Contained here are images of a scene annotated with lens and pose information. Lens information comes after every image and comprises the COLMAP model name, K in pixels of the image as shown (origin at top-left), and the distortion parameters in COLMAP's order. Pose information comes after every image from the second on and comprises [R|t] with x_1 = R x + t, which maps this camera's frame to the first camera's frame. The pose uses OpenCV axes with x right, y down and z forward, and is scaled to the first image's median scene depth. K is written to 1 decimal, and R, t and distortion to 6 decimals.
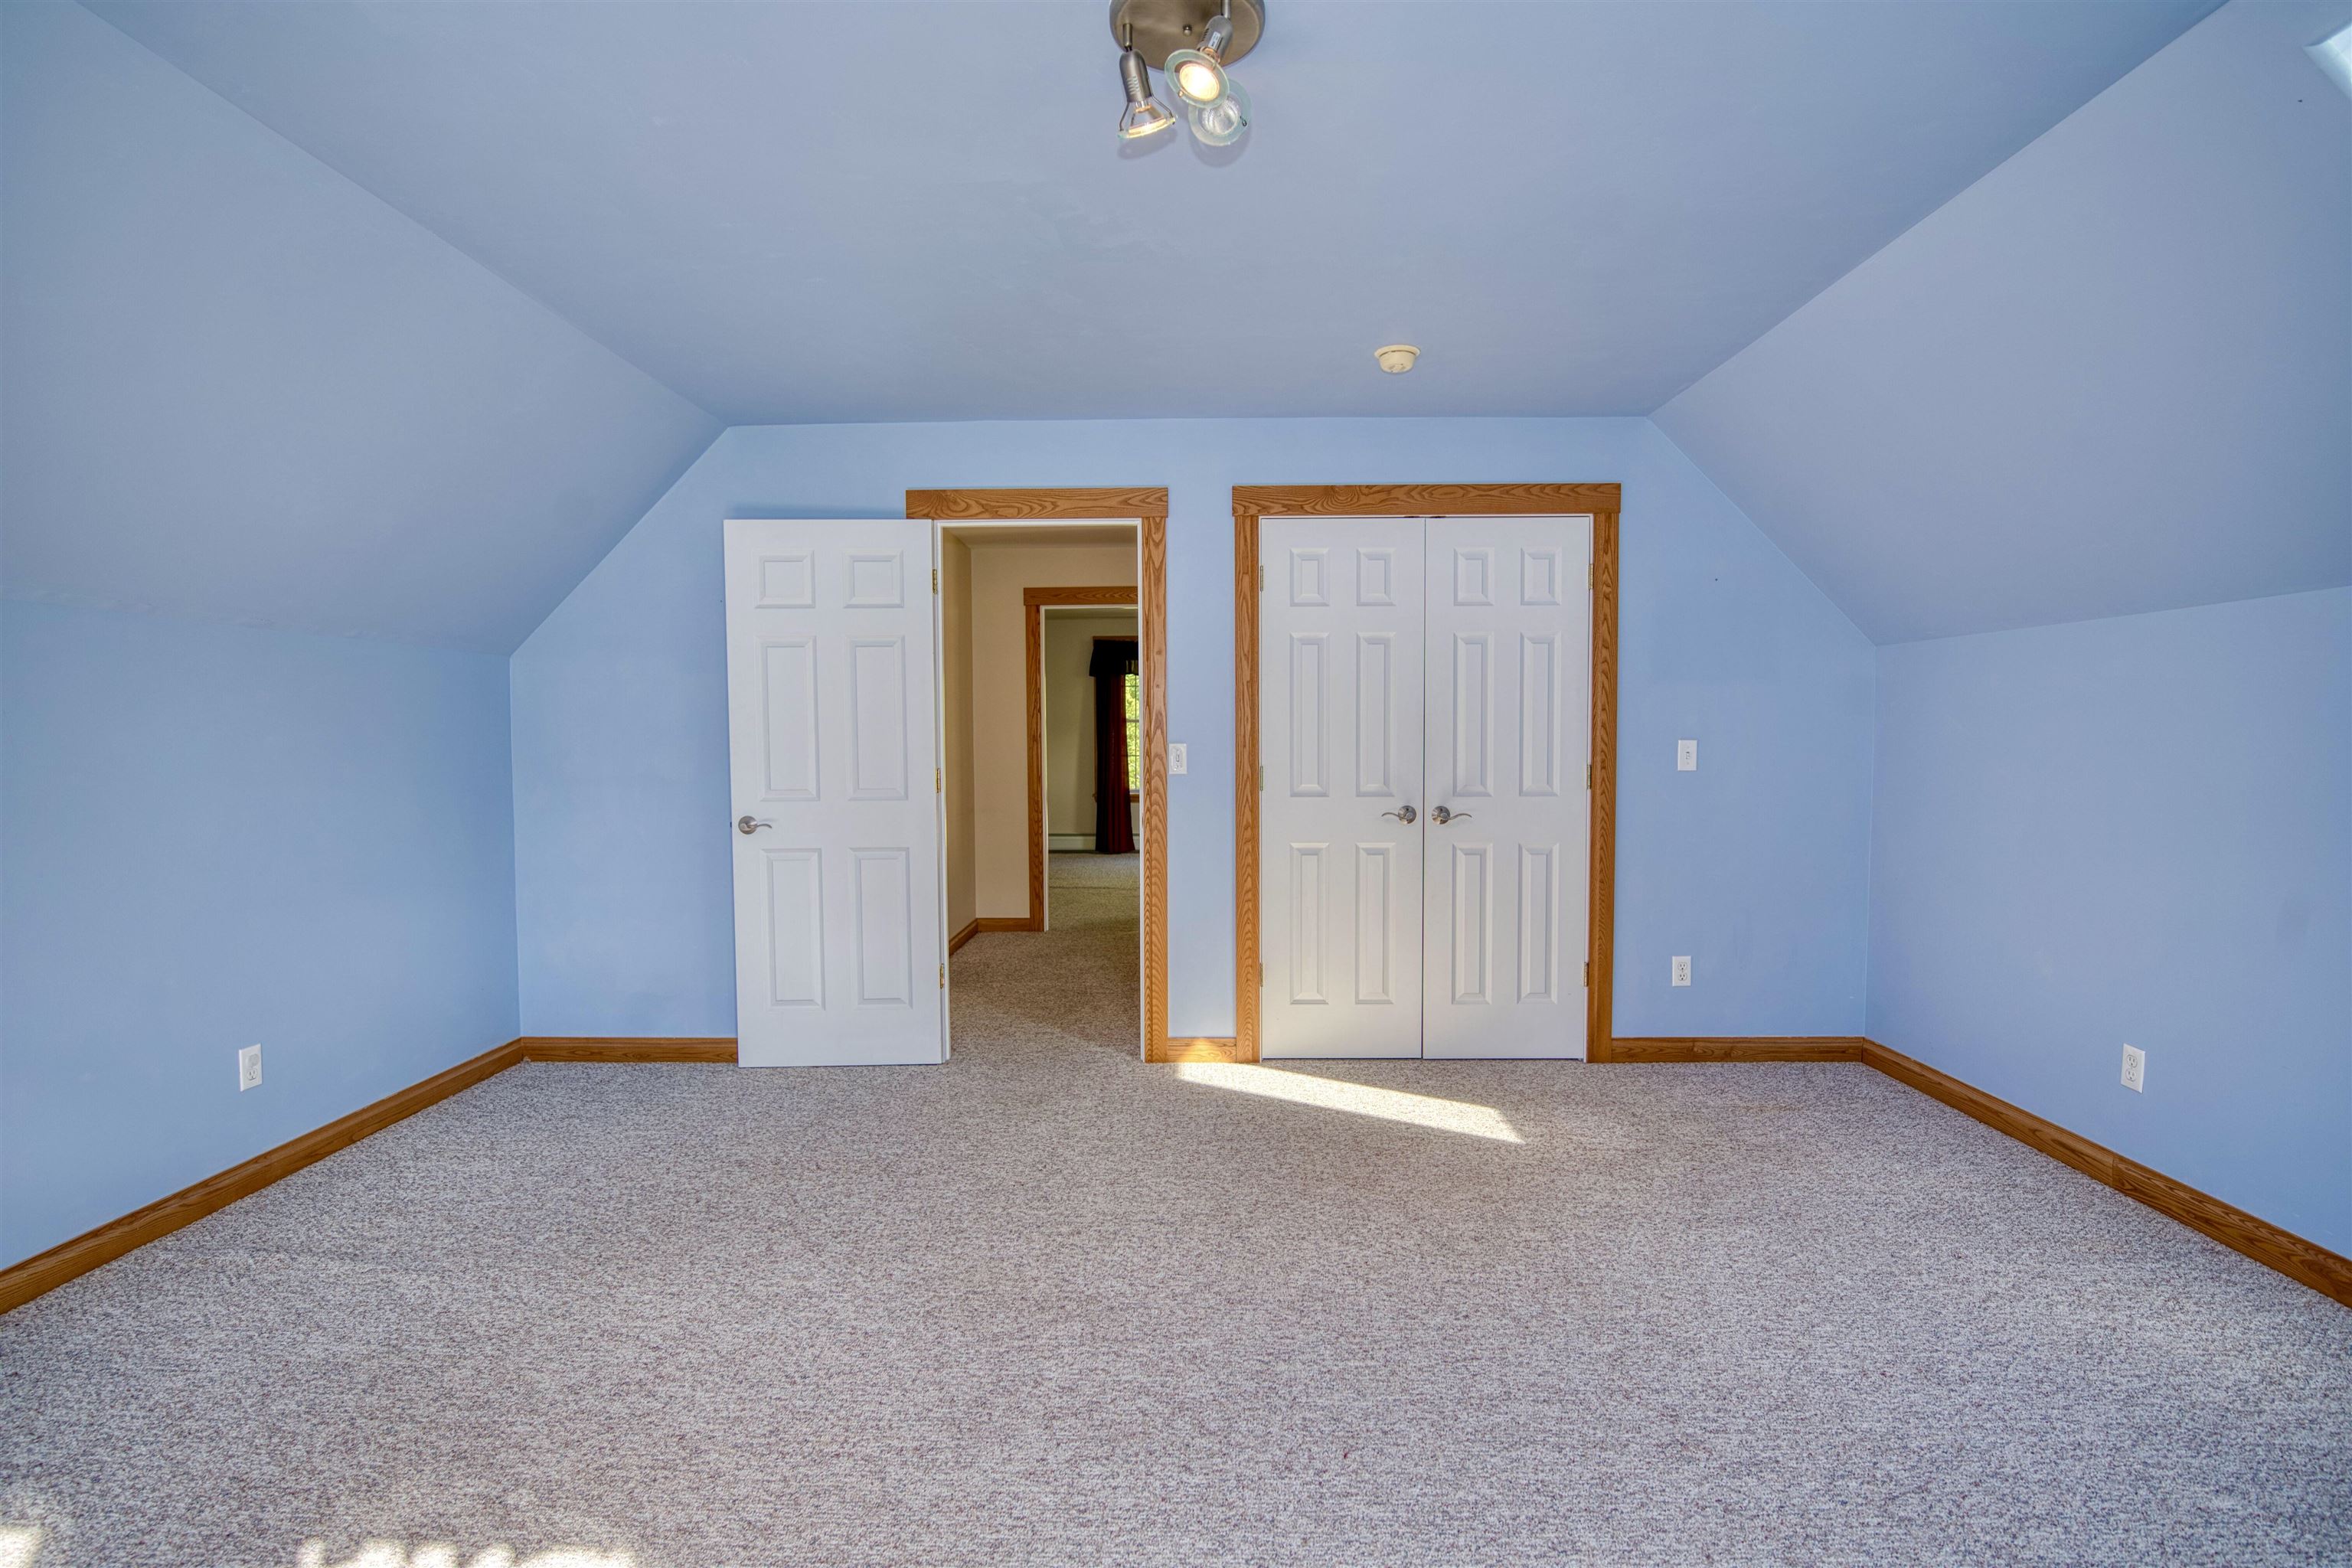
lens RADIAL K [[1059.1, 0, 1176.0], [0, 1059.1, 784.0], [0, 0, 1]] dist [0.026317, 0.000116]
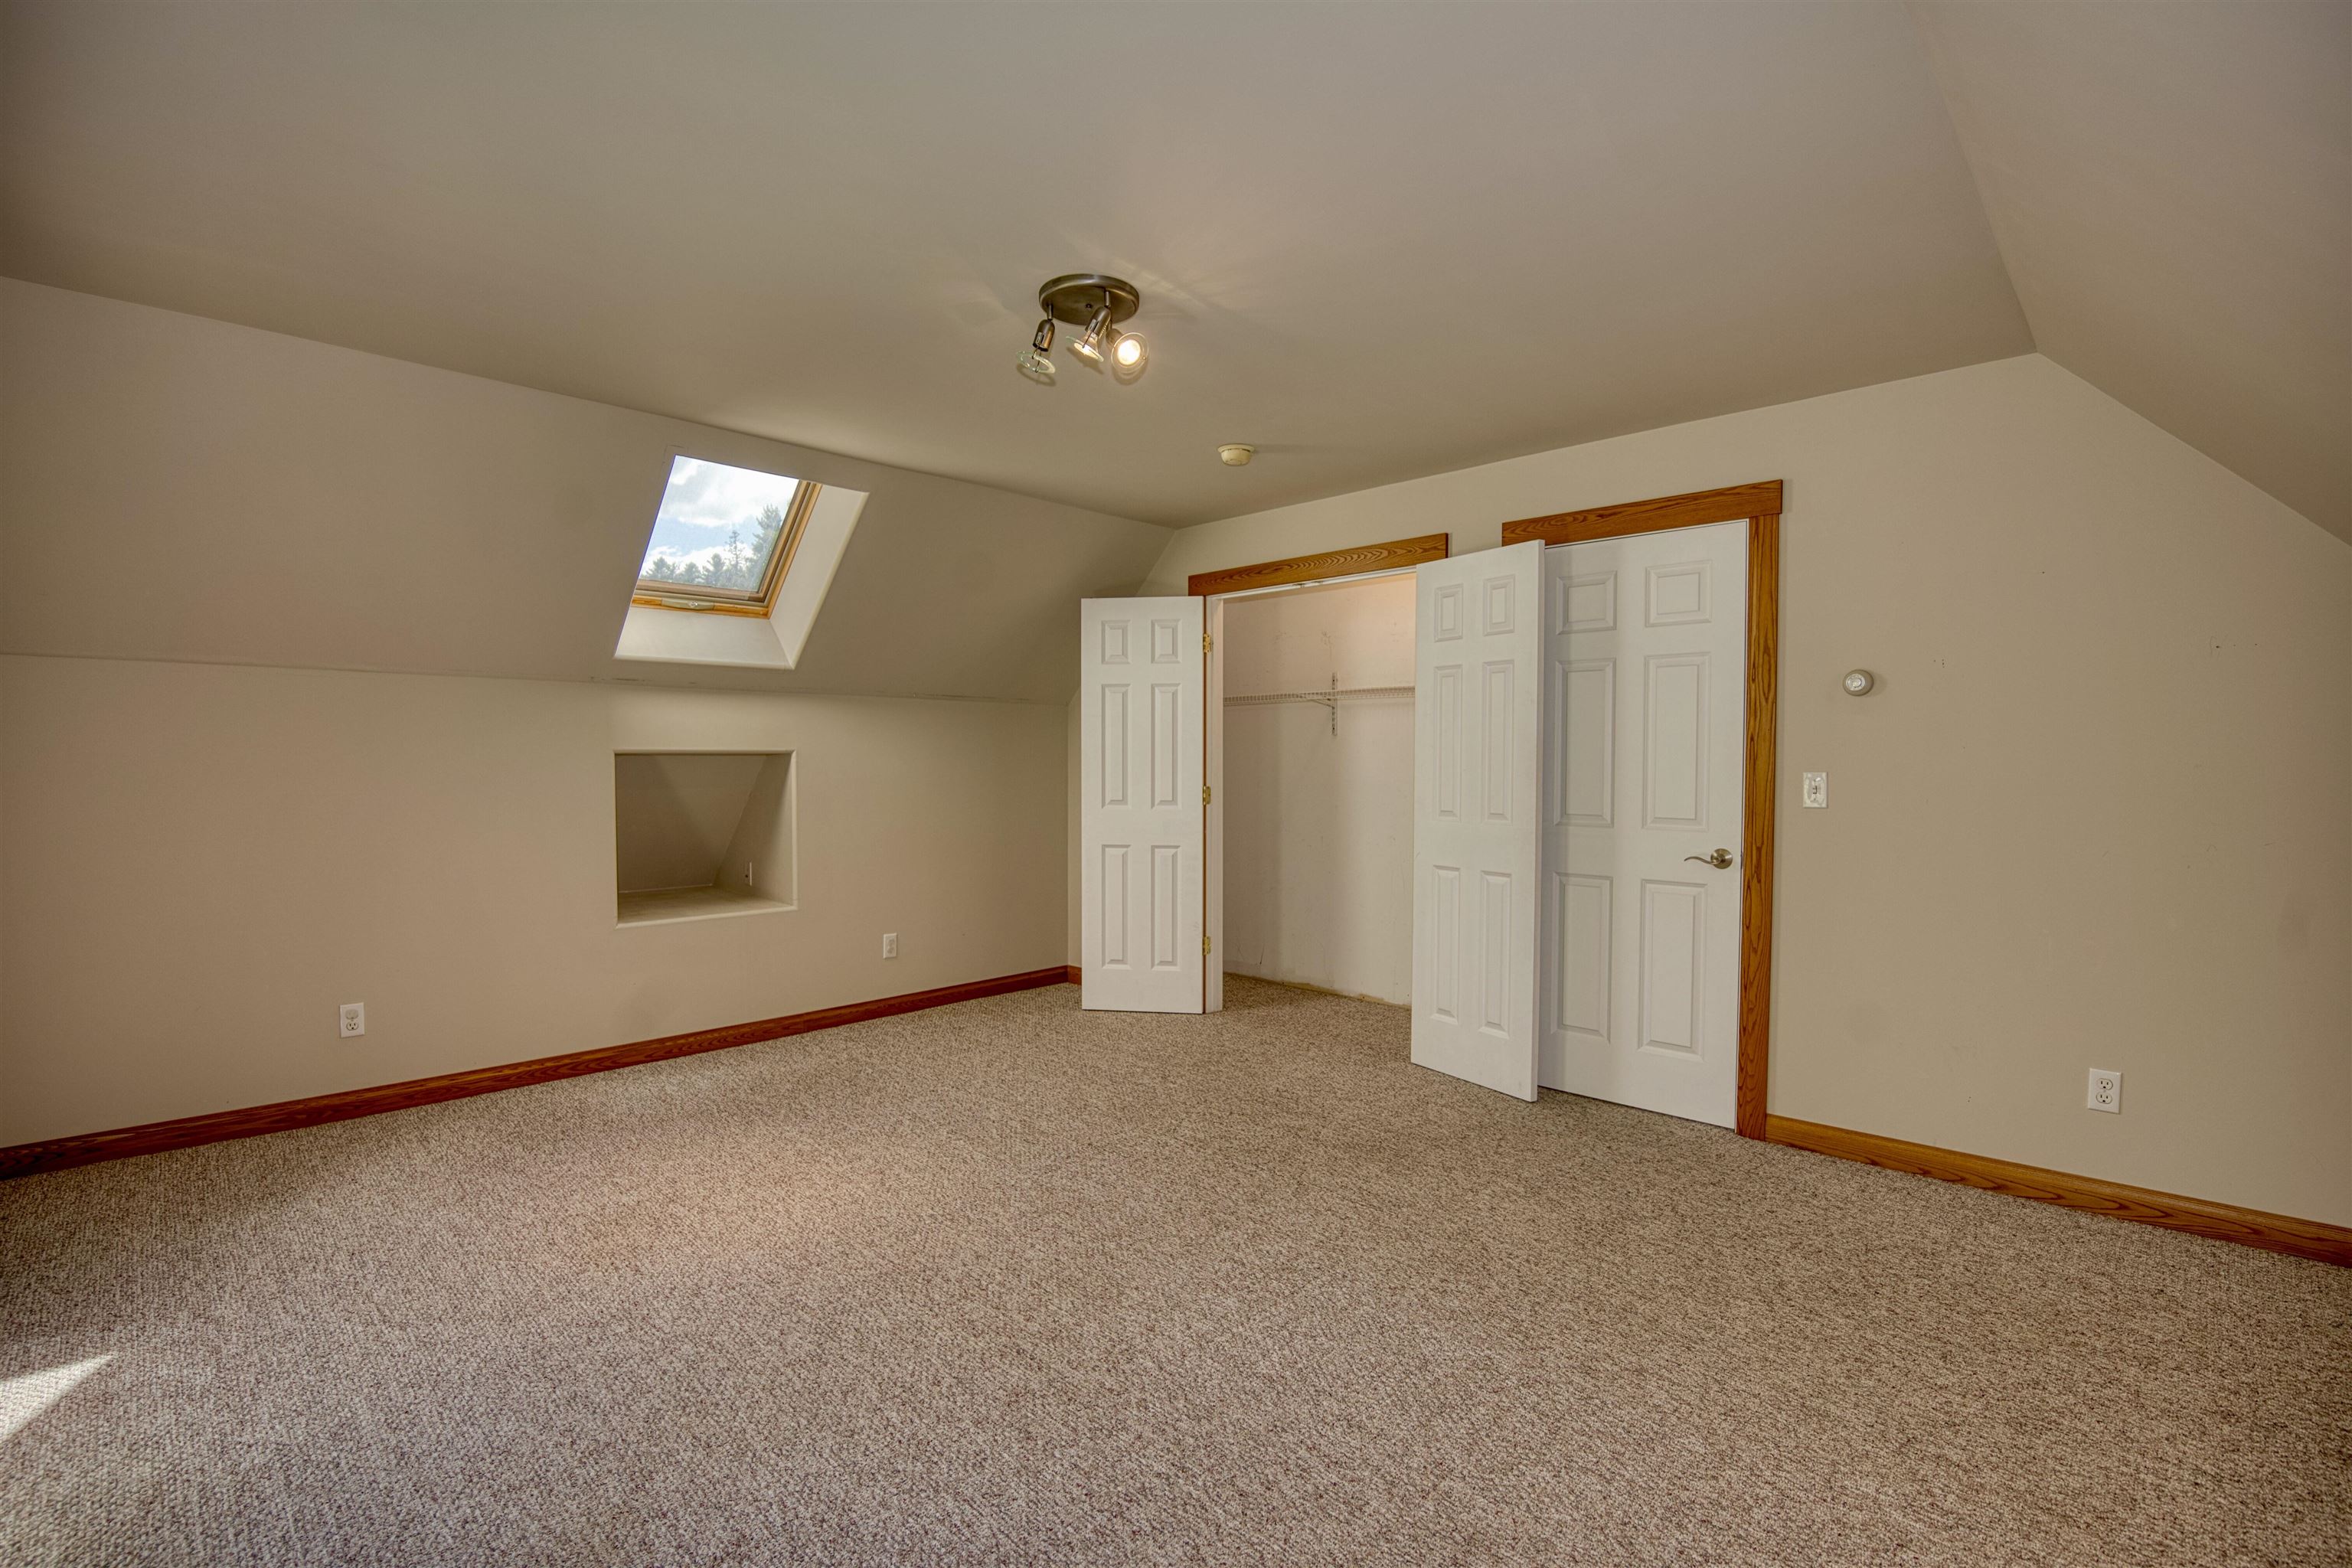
lens RADIAL K [[1094.8, 0, 1176.0], [0, 1094.8, 784.0], [0, 0, 1]] dist [0.000406, -0.000055]
pose [[0.723377, 0.022231, -0.690095, 0.676651], [-0.037629, 0.999265, -0.007253, -0.006492], [0.689427, 0.031214, 0.723683, 0.014865]]
